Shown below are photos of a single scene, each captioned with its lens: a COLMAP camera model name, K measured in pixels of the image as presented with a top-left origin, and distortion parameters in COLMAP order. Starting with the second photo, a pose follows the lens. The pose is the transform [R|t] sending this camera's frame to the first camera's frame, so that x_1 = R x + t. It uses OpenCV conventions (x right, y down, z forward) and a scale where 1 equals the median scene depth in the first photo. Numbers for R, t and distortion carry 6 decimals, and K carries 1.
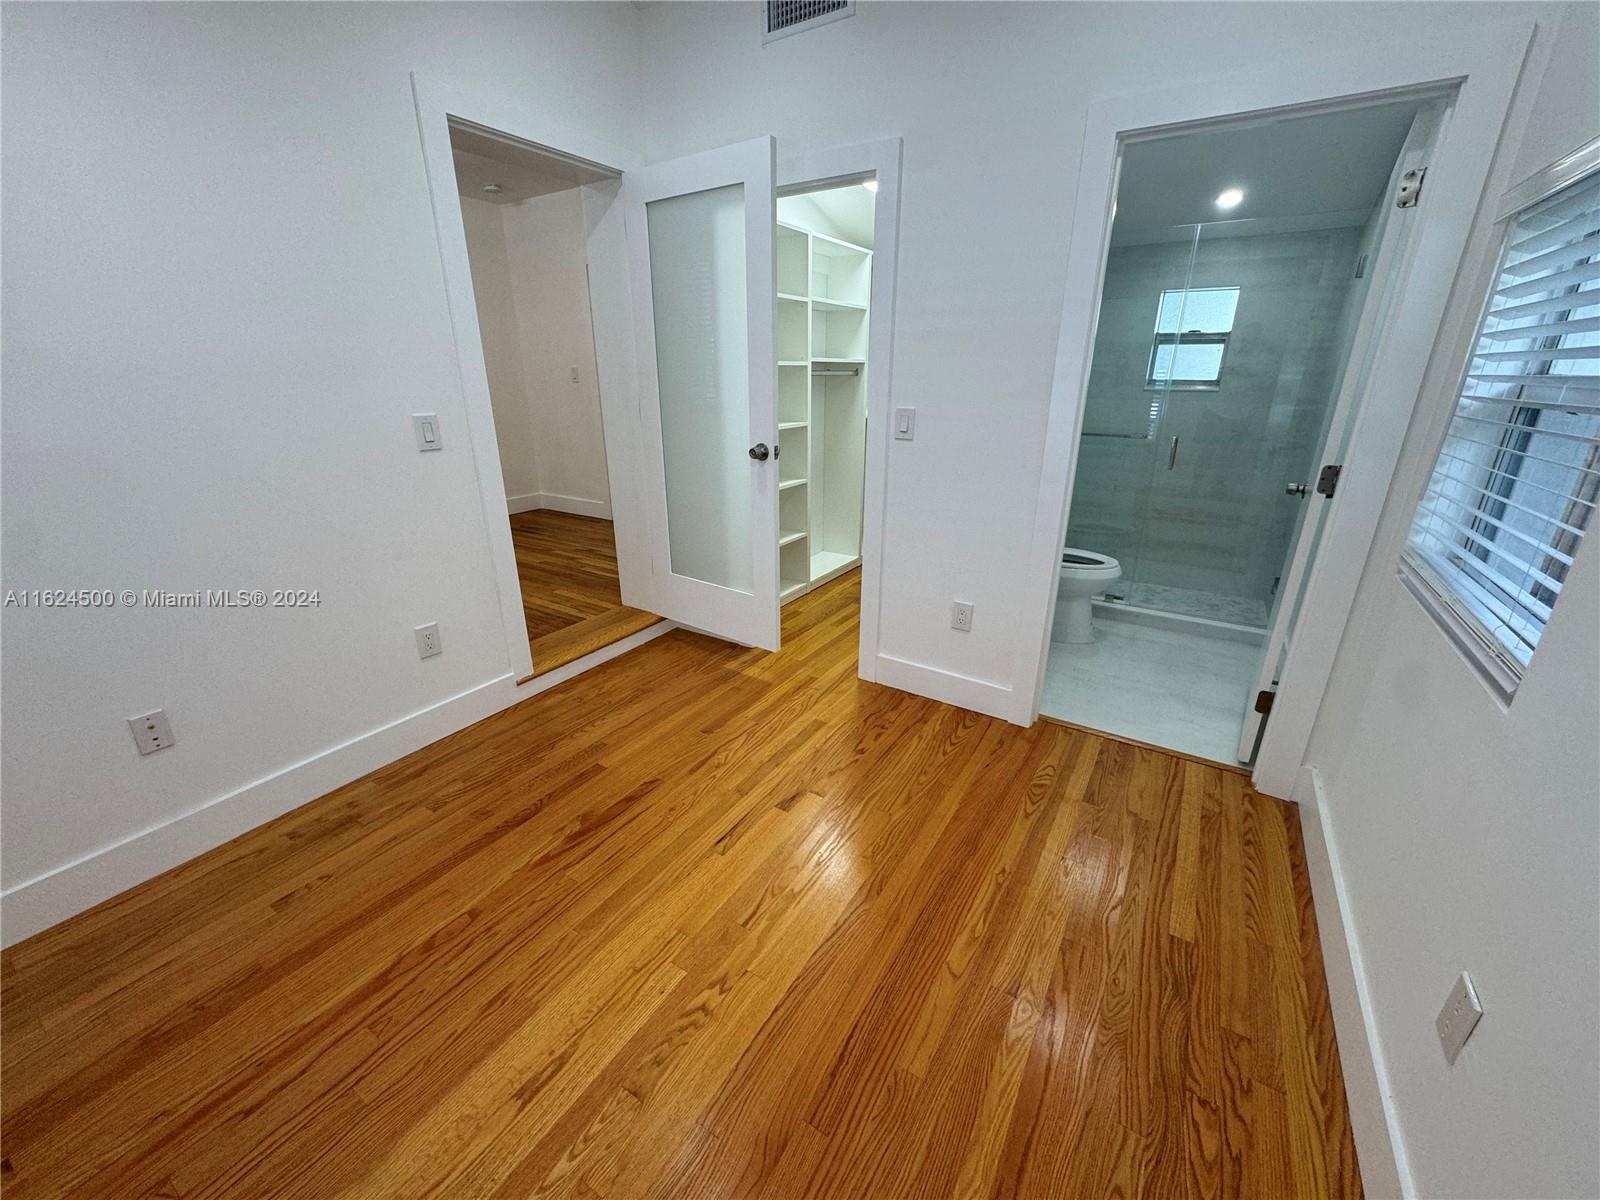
lens RADIAL K [[637.2, 0, 798.5], [0, 637.2, 600.3], [0, 0, 1]] dist [-0.001484, 0.000037]
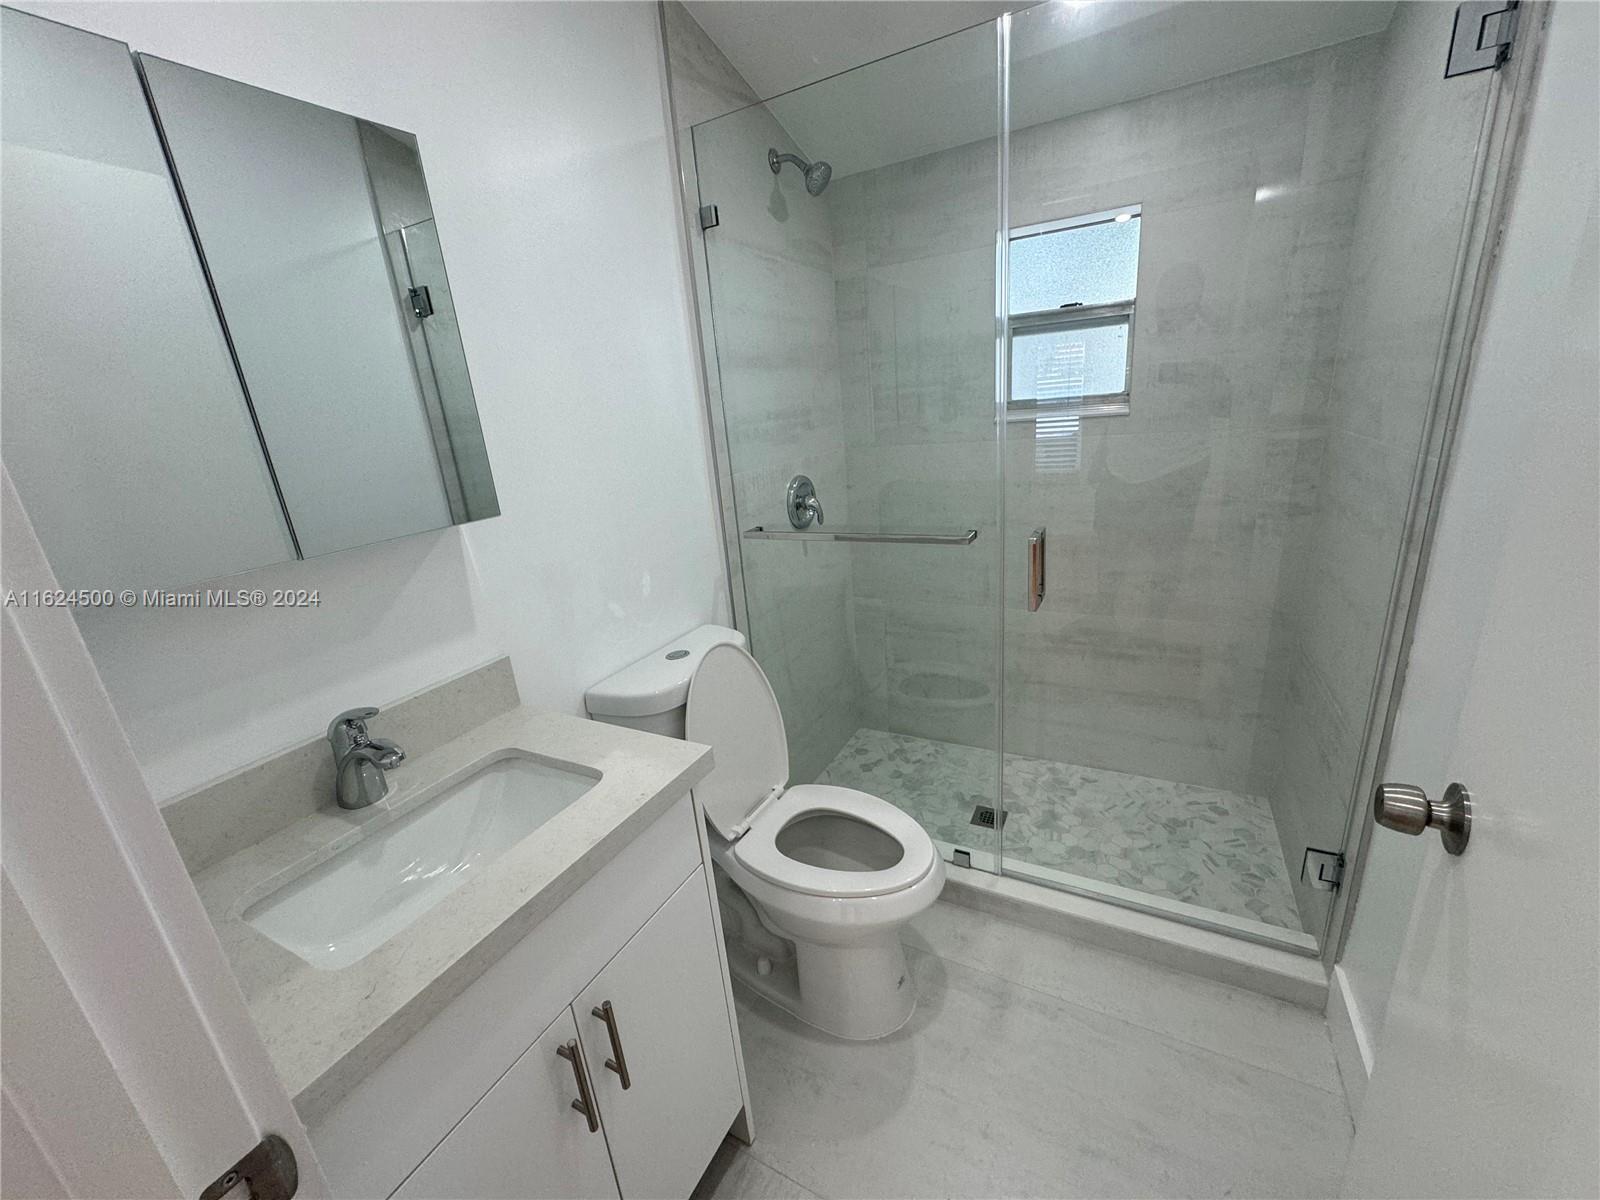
lens RADIAL K [[634.2, 0, 795.7], [0, 634.2, 595.5], [0, 0, 1]] dist [-0.000116, 0.000010]
pose [[0.994263, -0.101043, 0.035082, 0.351167], [0.102808, 0.993299, -0.052806, -0.179227], [-0.029512, 0.056110, 0.997988, 0.493449]]
